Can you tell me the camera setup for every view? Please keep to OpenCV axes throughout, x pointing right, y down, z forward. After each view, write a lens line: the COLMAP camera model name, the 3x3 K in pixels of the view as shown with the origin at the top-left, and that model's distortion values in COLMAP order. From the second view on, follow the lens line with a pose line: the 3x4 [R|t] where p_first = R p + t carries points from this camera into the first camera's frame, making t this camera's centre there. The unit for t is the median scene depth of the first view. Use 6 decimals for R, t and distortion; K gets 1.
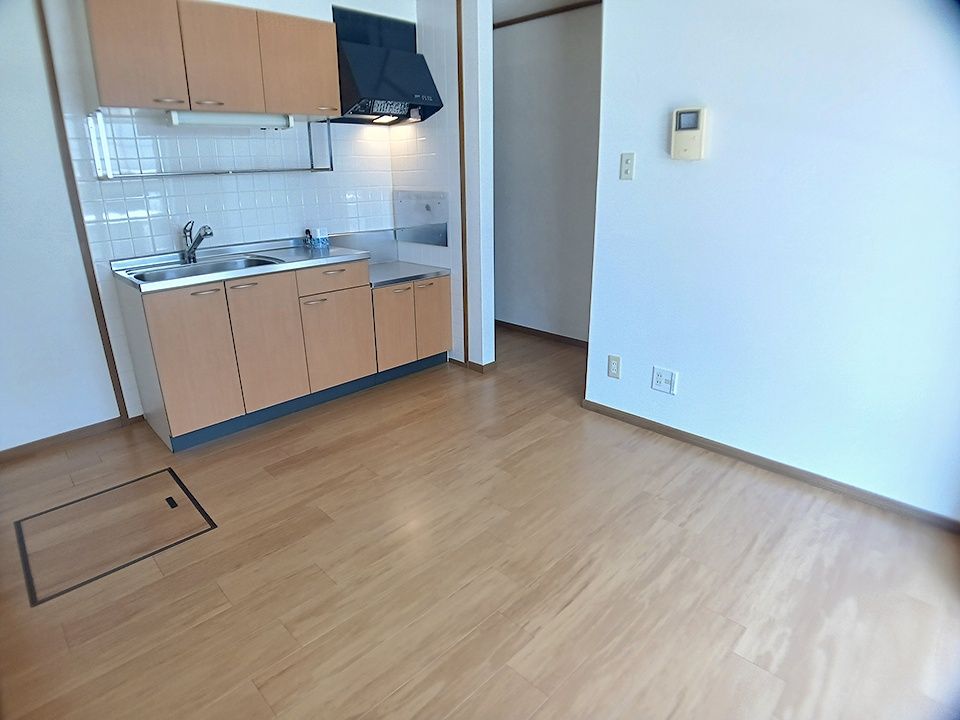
lens RADIAL K [[535.0, 0, 483.8], [0, 535.0, 362.3], [0, 0, 1]] dist [-0.084879, -0.001728]
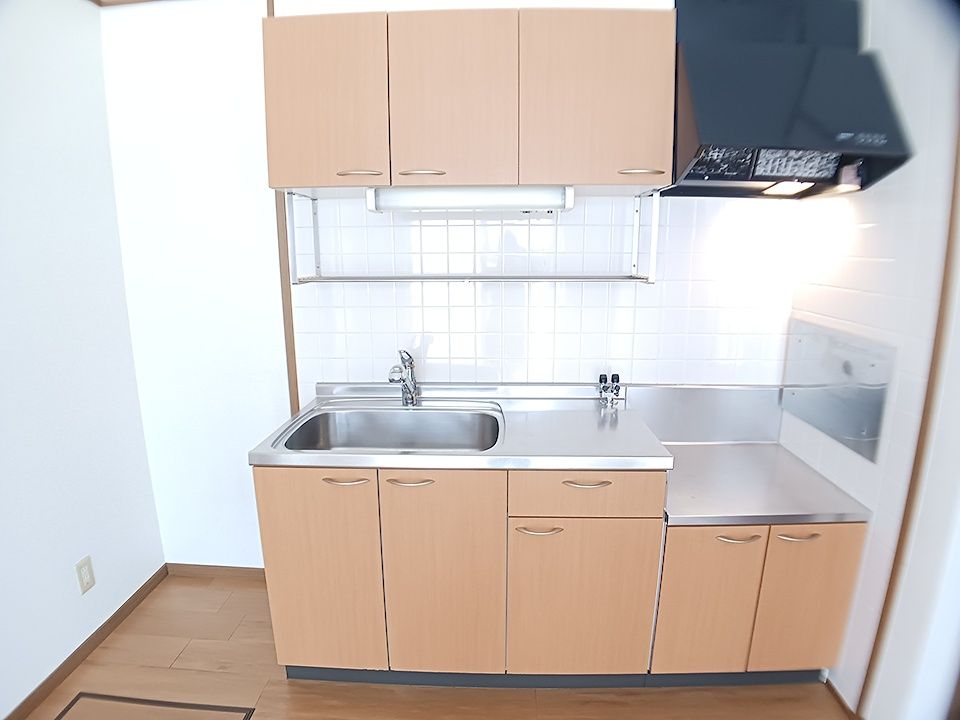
lens RADIAL K [[535.0, 0, 483.8], [0, 535.0, 362.3], [0, 0, 1]] dist [-0.084879, -0.001728]
pose [[0.681740, 0.158327, -0.714257, -0.002391], [-0.245736, 0.969136, -0.019724, -0.221293], [0.689090, 0.188965, 0.699606, 0.488141]]
